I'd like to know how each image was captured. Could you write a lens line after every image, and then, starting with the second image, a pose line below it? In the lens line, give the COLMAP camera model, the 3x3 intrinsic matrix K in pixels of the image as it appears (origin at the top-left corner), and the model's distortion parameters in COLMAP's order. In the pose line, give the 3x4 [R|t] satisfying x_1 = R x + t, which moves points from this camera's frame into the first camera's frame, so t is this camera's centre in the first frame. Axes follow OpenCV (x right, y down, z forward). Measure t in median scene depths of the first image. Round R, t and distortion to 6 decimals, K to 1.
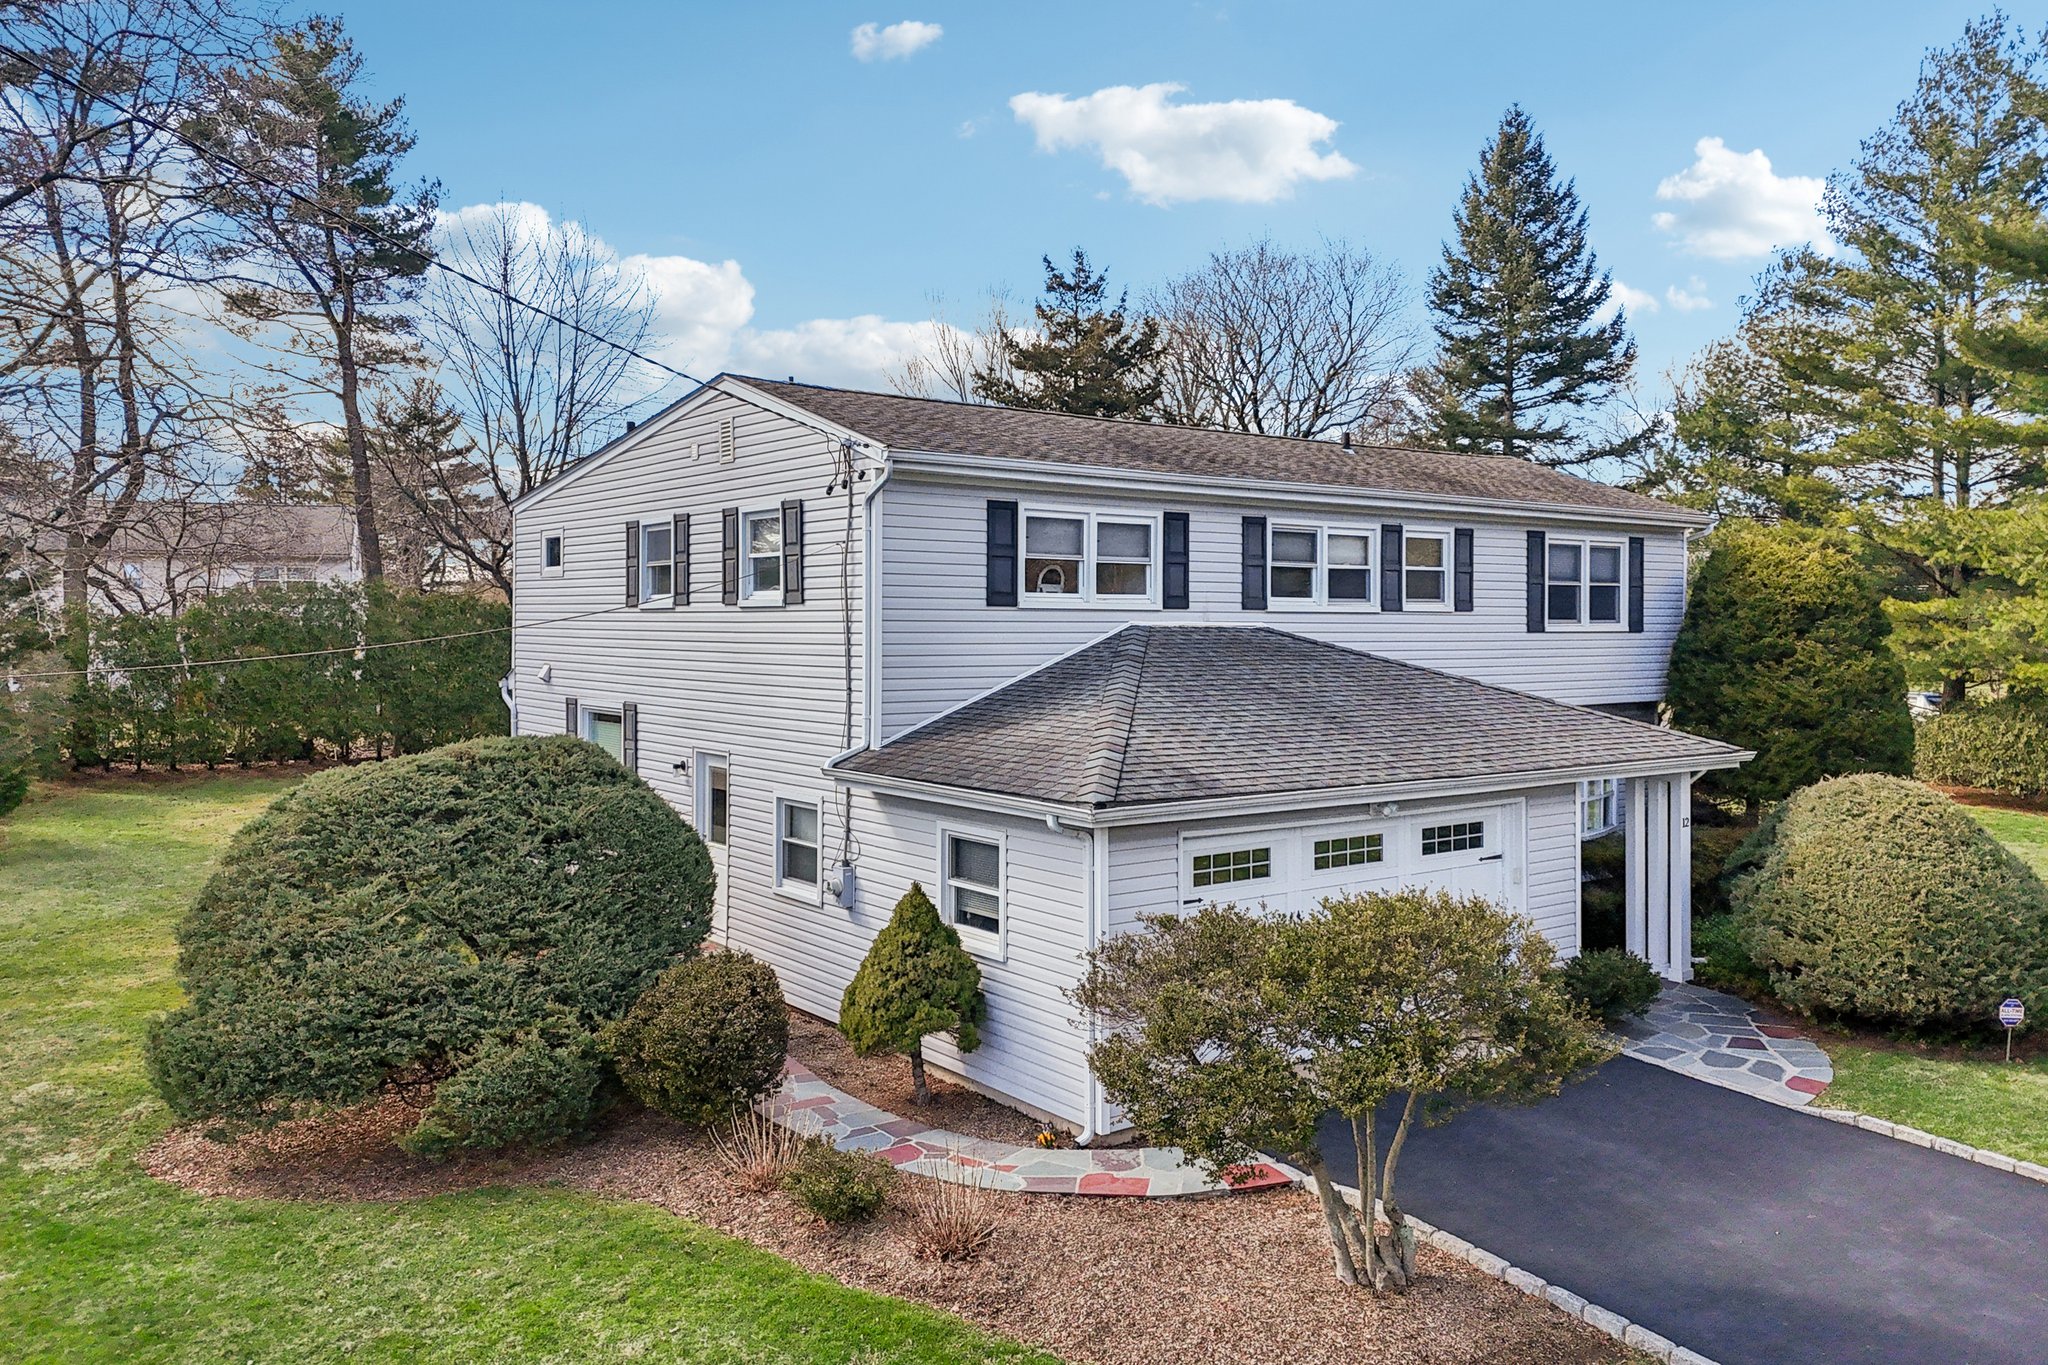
lens RADIAL K [[1480.9, 0, 1014.5], [0, 1480.9, 676.9], [0, 0, 1]] dist [0.080429, -0.070503]
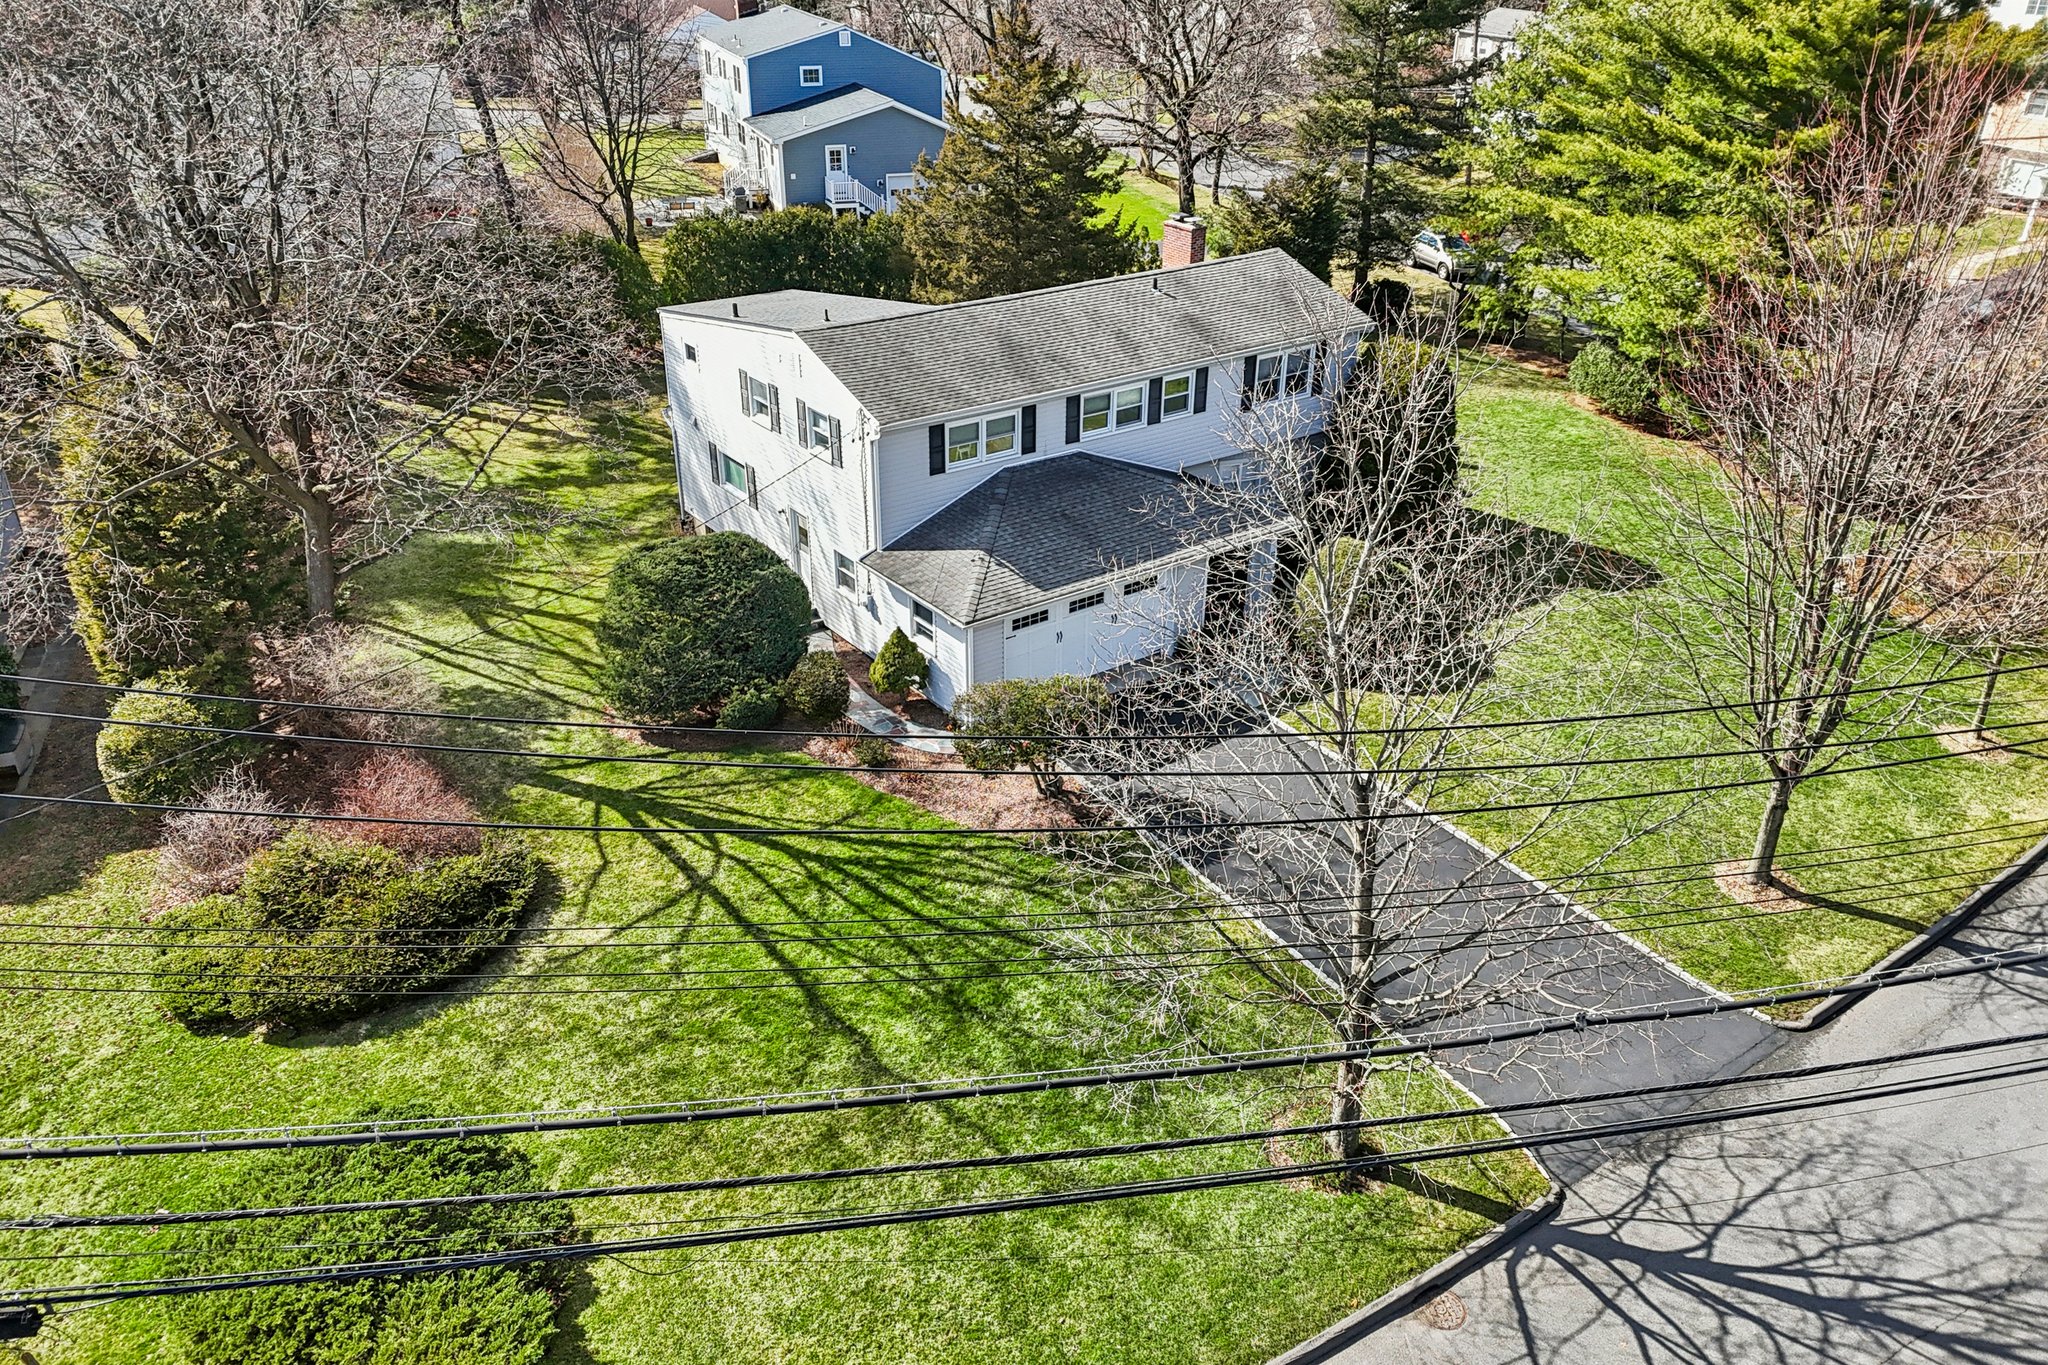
lens RADIAL K [[1480.9, 0, 1022.4], [0, 1480.9, 682.2], [0, 0, 1]] dist [0.080429, -0.070503]
pose [[0.999957, 0.007794, -0.005002, 0.107825], [-0.004836, 0.900072, 0.435714, -0.606361], [0.007898, -0.435671, 0.900071, -0.881750]]
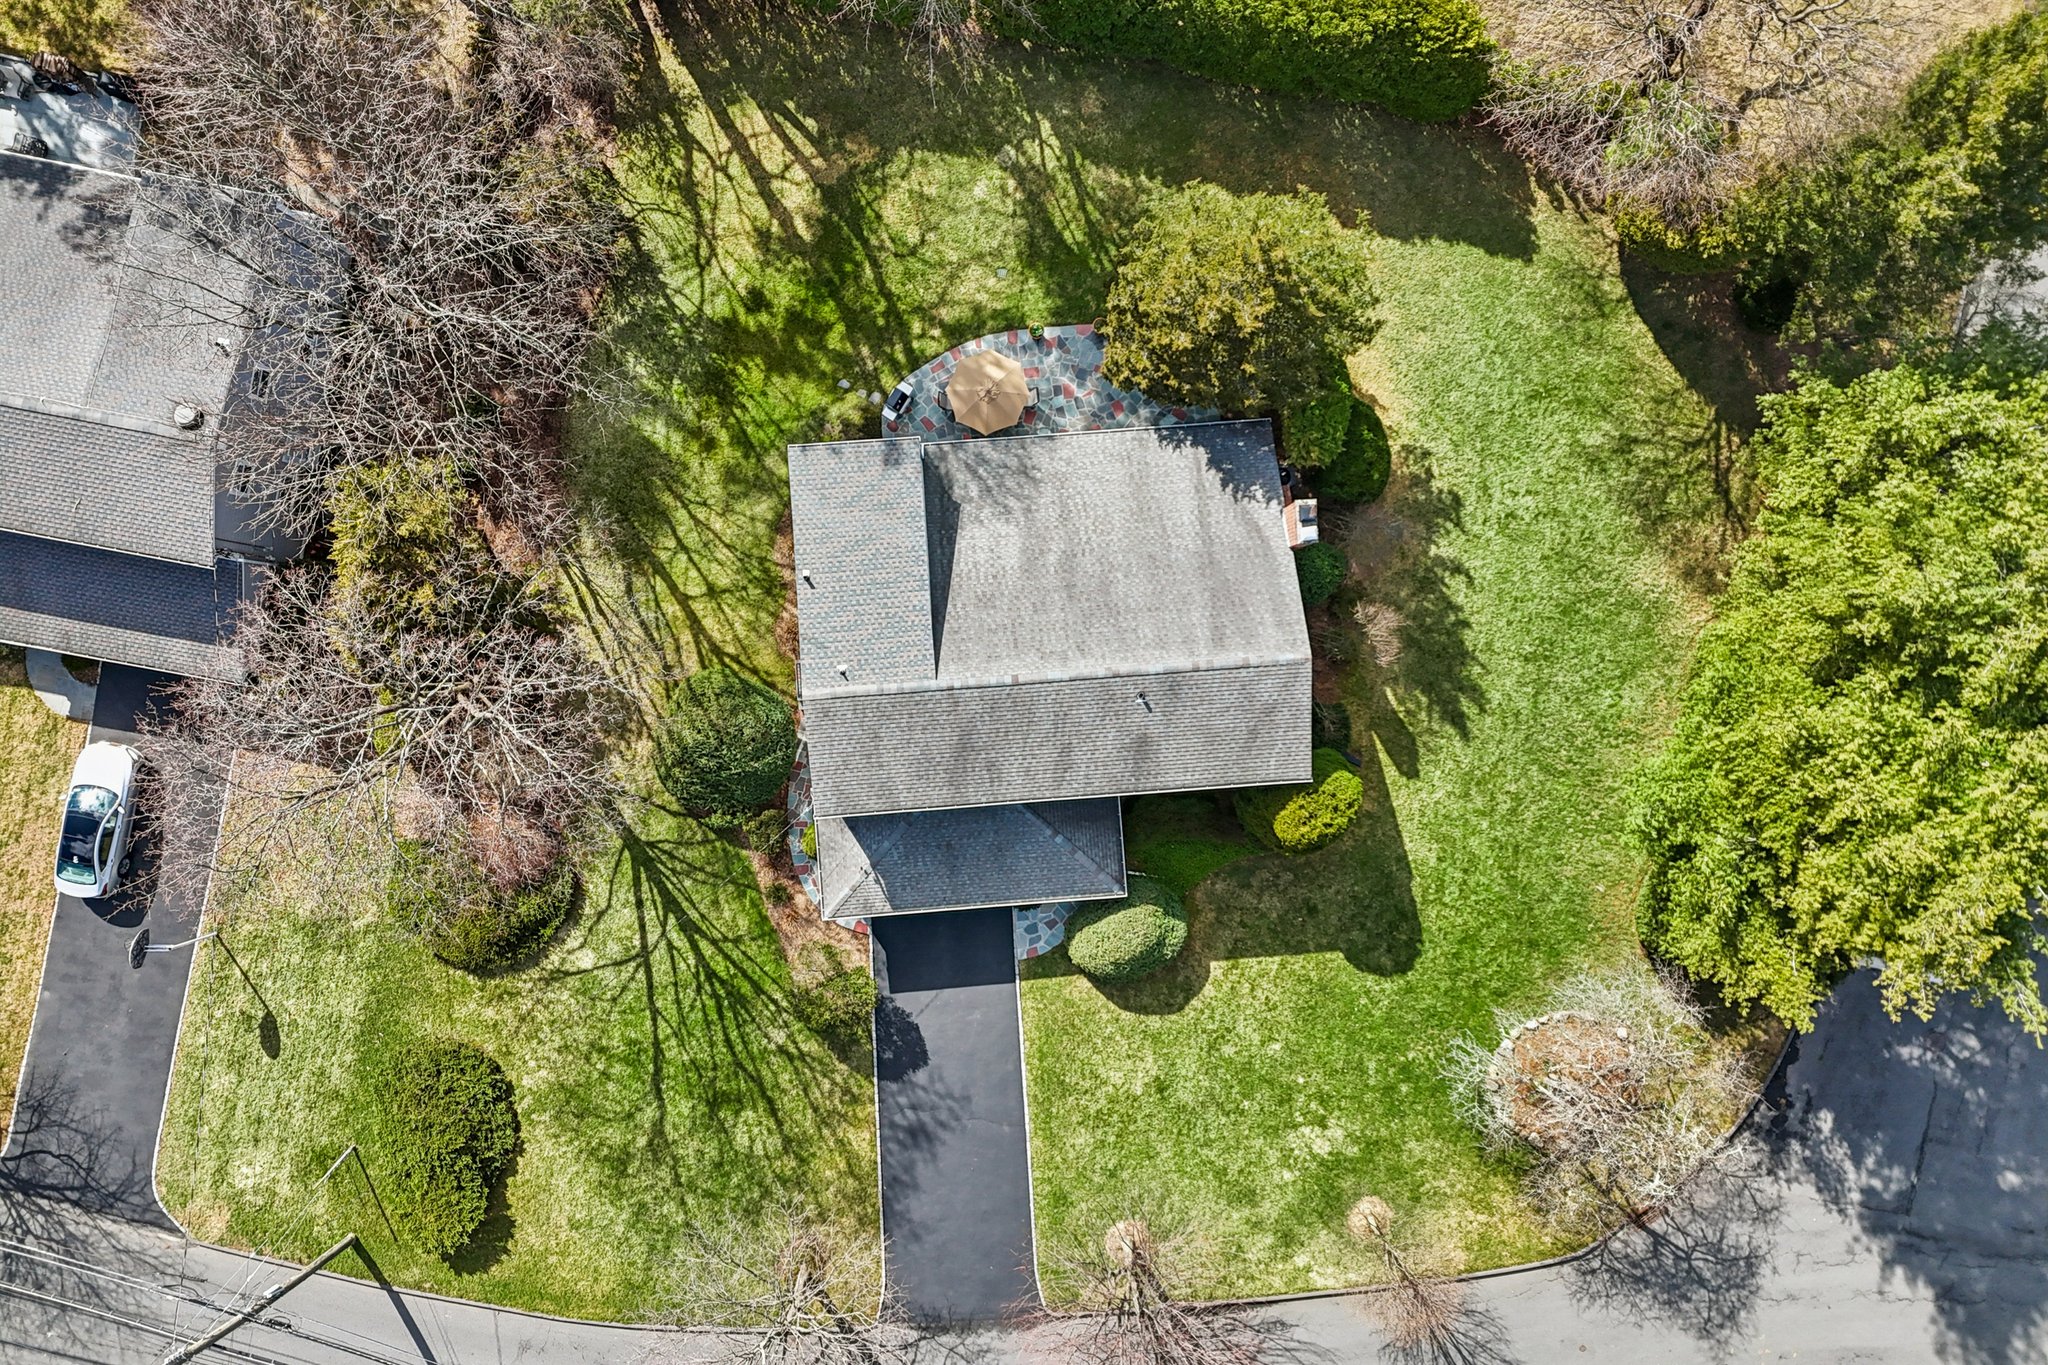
lens RADIAL K [[1480.9, 0, 1034.8], [0, 1480.9, 680.1], [0, 0, 1]] dist [0.080429, -0.070503]
pose [[0.843318, 0.537031, 0.020297, 0.065258], [-0.038945, 0.023401, 0.998967, -2.621050], [0.536002, -0.843238, 0.040650, 1.089213]]
